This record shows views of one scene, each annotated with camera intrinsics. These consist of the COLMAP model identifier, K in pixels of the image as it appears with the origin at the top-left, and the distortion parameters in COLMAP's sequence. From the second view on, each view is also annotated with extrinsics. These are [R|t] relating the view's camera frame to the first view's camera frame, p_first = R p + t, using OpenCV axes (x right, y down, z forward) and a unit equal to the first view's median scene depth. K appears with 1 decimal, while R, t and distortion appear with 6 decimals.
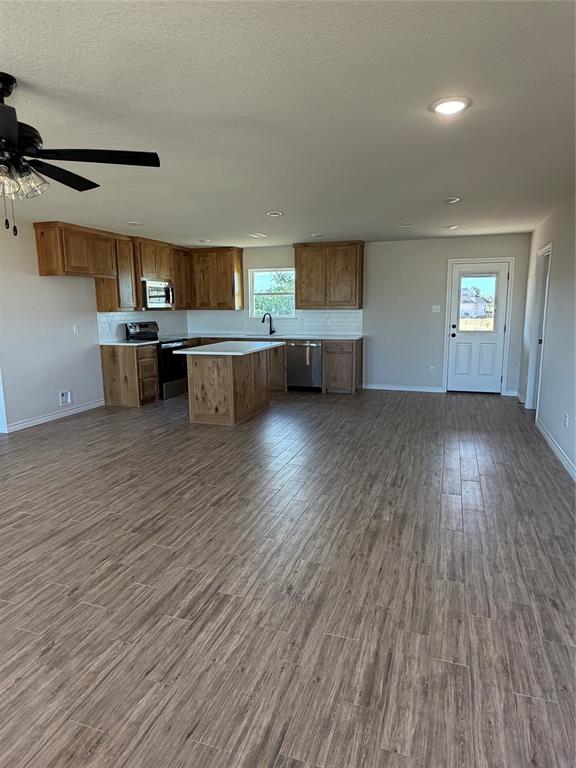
lens RADIAL K [[491.4, 0, 286.6], [0, 491.4, 386.3], [0, 0, 1]] dist [0.015800, -0.001280]
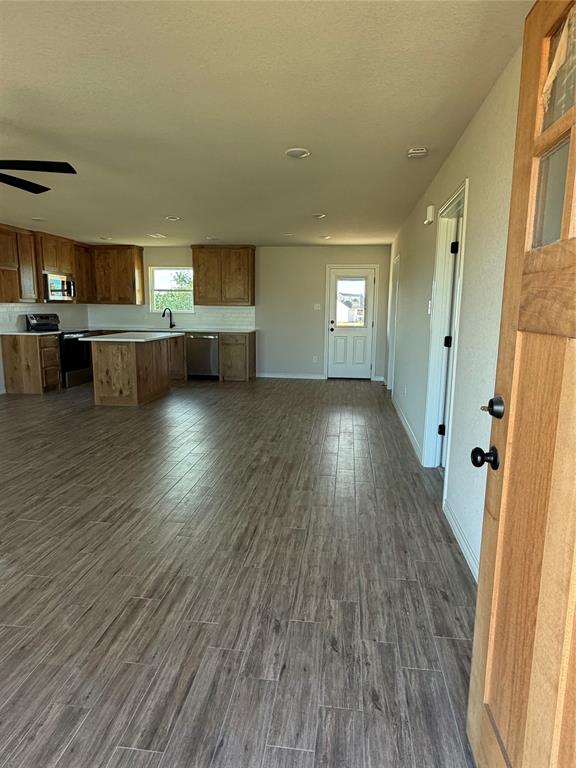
lens RADIAL K [[491.4, 0, 286.3], [0, 491.4, 384.9], [0, 0, 1]] dist [0.015800, -0.001280]
pose [[0.980766, -0.011767, 0.194832, 0.005407], [0.013477, 0.999881, -0.007455, 0.038308], [-0.194722, 0.009937, 0.980808, -0.132280]]
